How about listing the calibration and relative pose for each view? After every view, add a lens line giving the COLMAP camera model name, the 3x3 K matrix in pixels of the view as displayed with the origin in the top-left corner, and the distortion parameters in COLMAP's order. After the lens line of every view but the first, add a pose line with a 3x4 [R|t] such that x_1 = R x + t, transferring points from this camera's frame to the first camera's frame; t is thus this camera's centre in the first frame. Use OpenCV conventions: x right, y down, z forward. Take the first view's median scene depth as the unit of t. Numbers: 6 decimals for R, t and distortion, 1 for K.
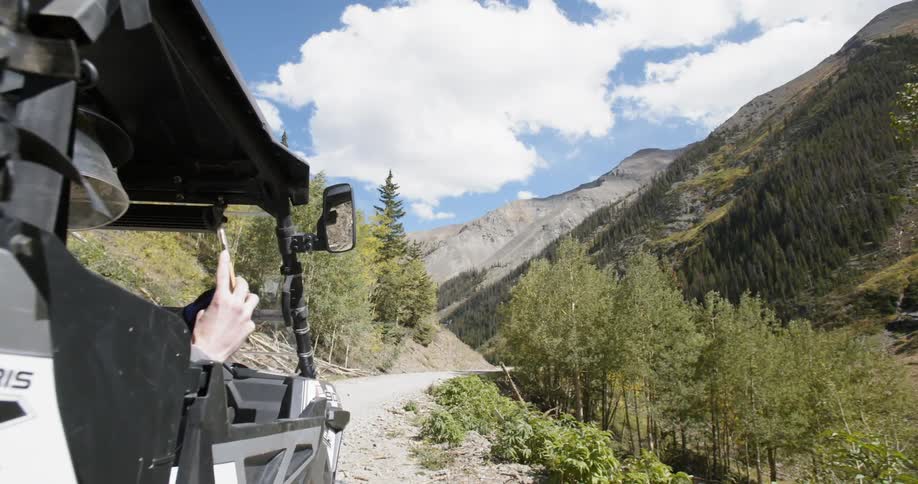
lens RADIAL K [[474.9, 0, 453.3], [0, 474.9, 240.5], [0, 0, 1]] dist [-0.040491, 0.011841]
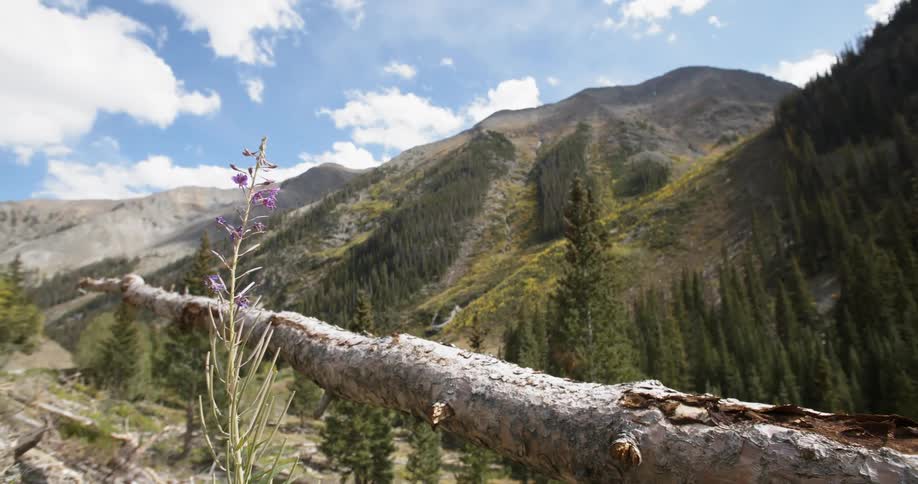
lens RADIAL K [[474.9, 0, 467.5], [0, 474.9, 234.5], [0, 0, 1]] dist [-0.040491, 0.011841]
pose [[0.779821, 0.130586, 0.612231, 0.010700], [-0.128167, 0.990589, -0.048037, -0.035980], [-0.612742, -0.041008, 0.789218, -0.138309]]
